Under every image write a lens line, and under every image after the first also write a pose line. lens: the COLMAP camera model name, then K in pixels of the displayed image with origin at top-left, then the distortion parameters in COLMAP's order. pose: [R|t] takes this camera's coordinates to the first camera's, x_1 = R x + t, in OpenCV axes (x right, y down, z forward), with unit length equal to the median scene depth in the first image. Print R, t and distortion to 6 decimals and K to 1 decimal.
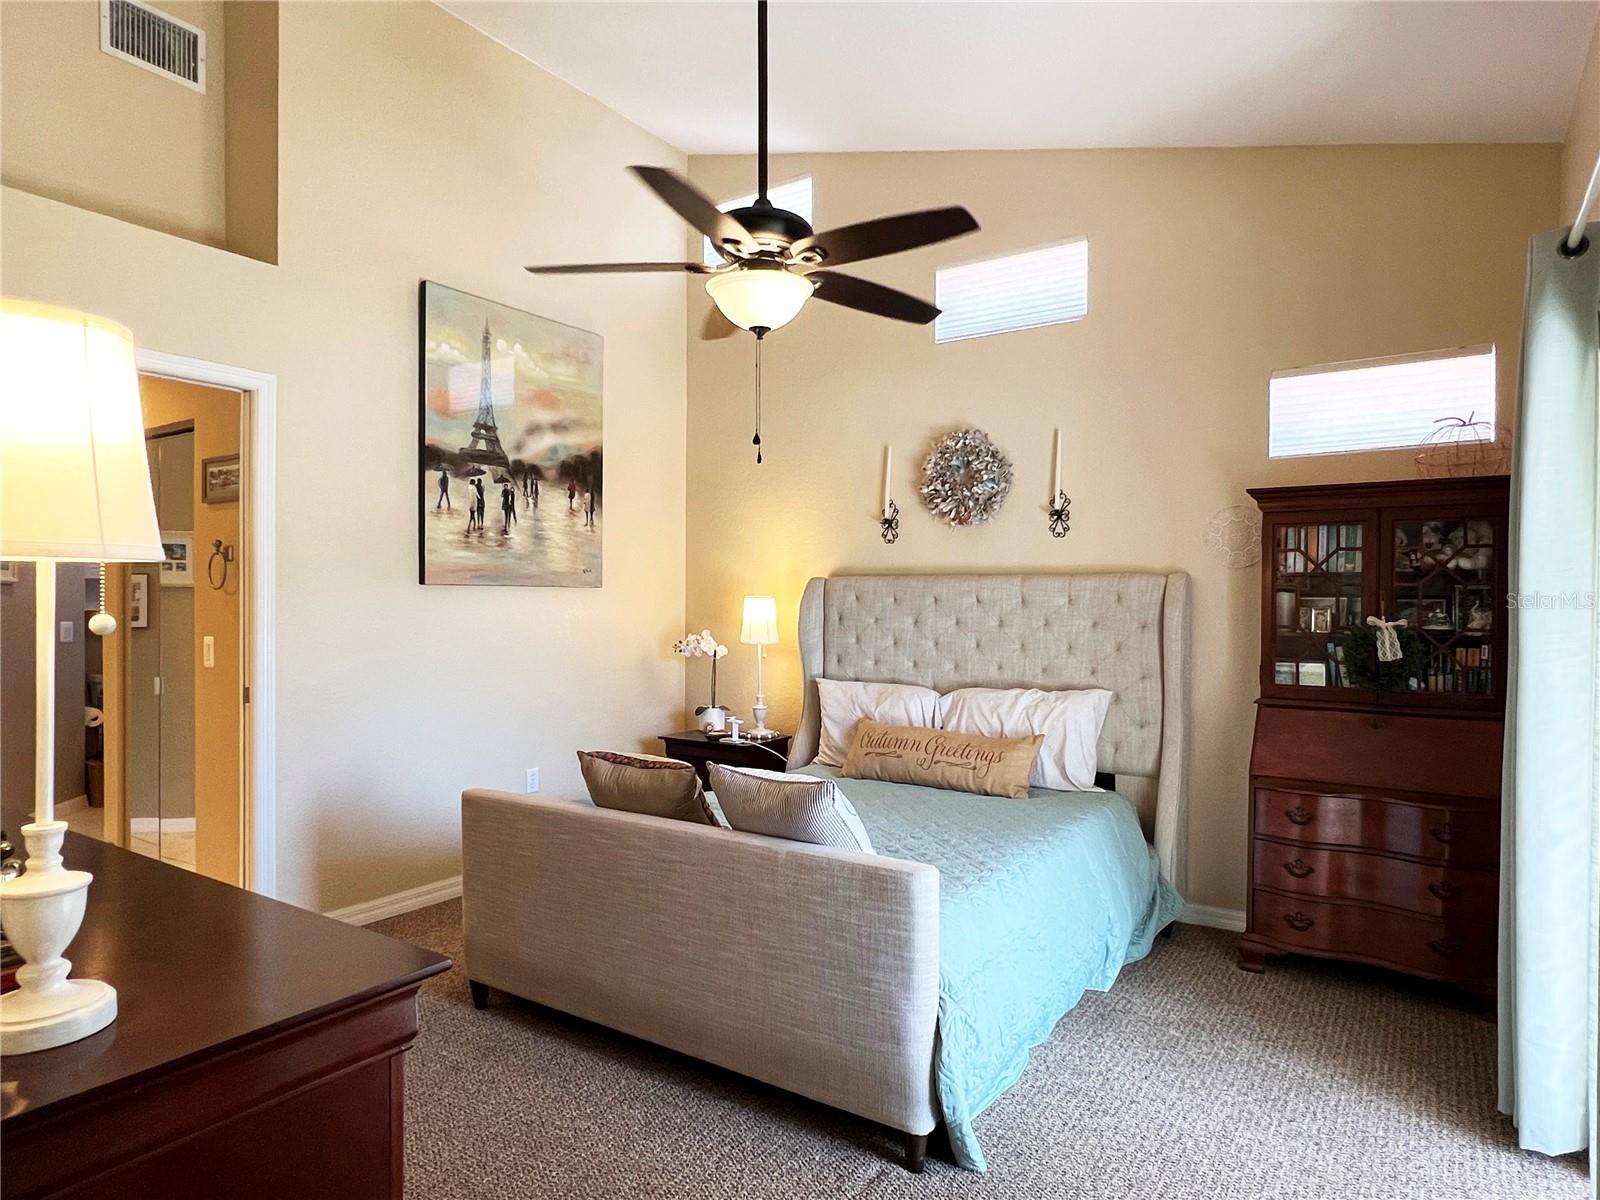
lens RADIAL K [[927.4, 0, 806.1], [0, 927.4, 604.6], [0, 0, 1]] dist [0.000585, 0.000002]
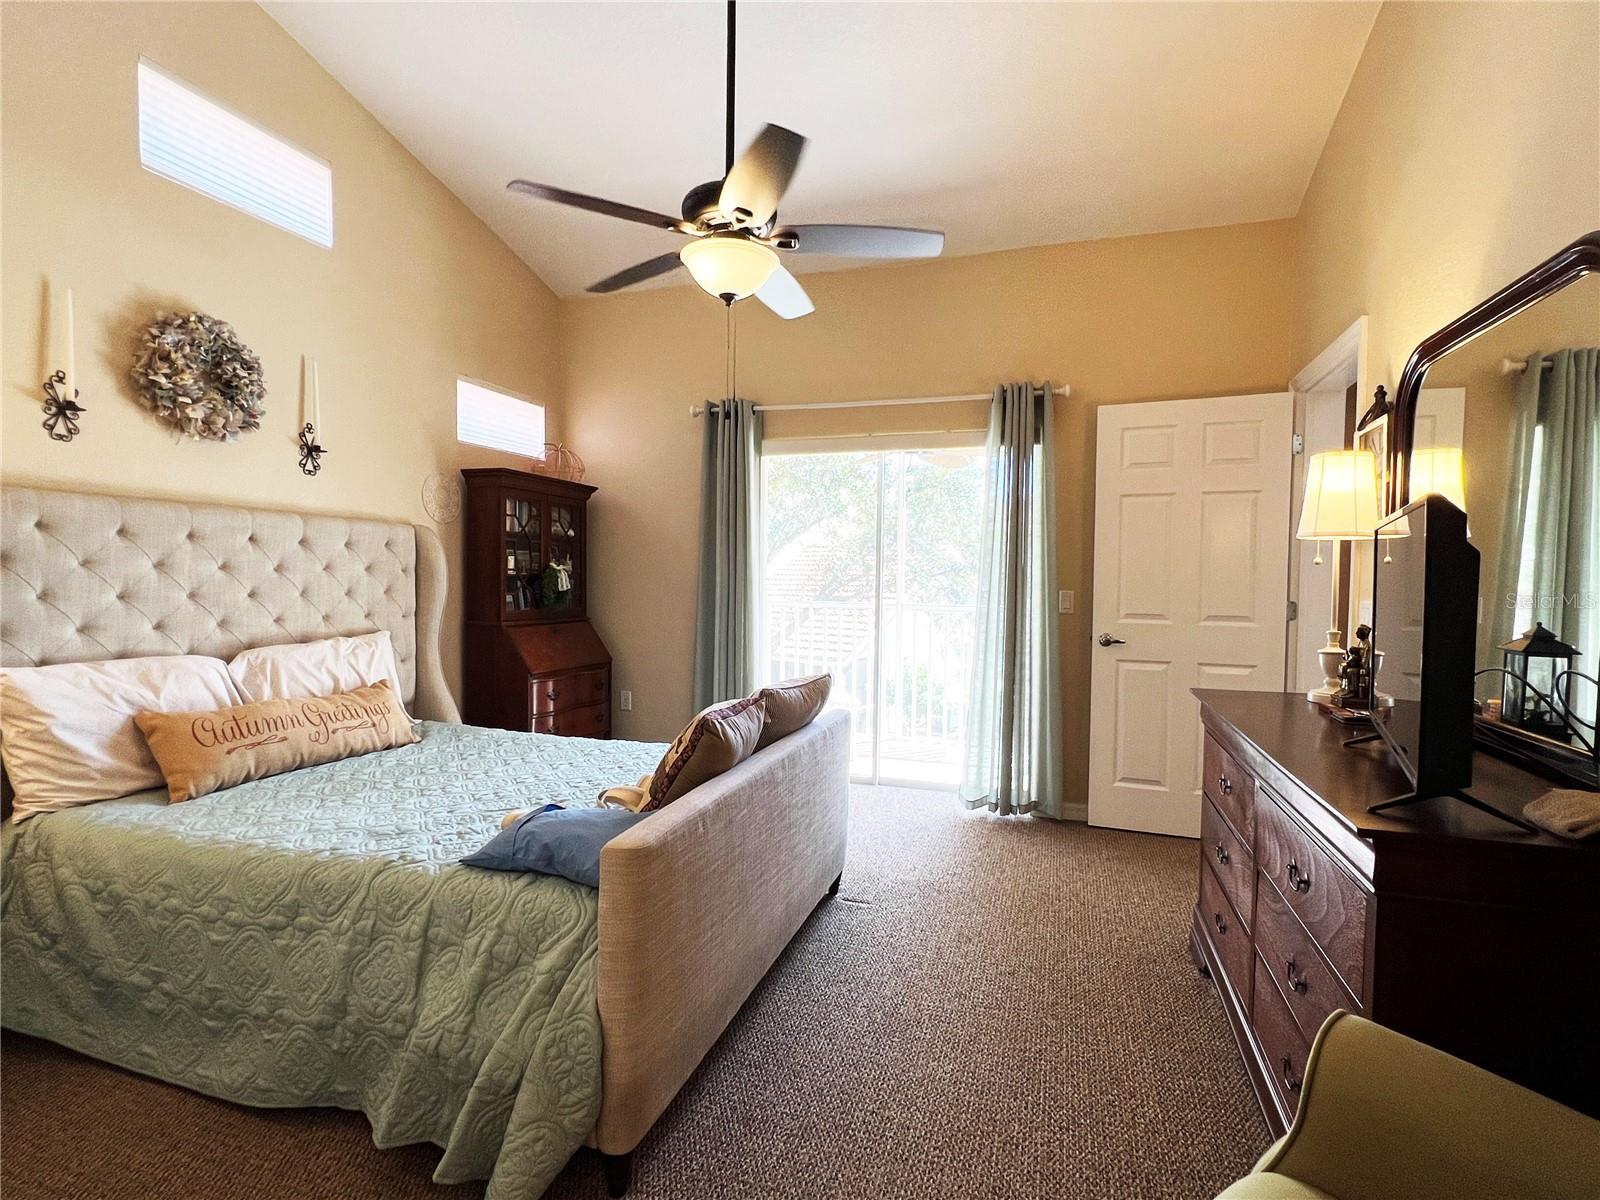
lens RADIAL K [[797.5, 0, 802.3], [0, 797.5, 603.6], [0, 0, 1]] dist [-0.001502, -0.000386]
pose [[-0.268396, -0.038295, 0.962547, -0.628969], [-0.009763, 0.999266, 0.037034, 0.021322], [-0.963259, 0.000543, -0.268573, 0.738406]]
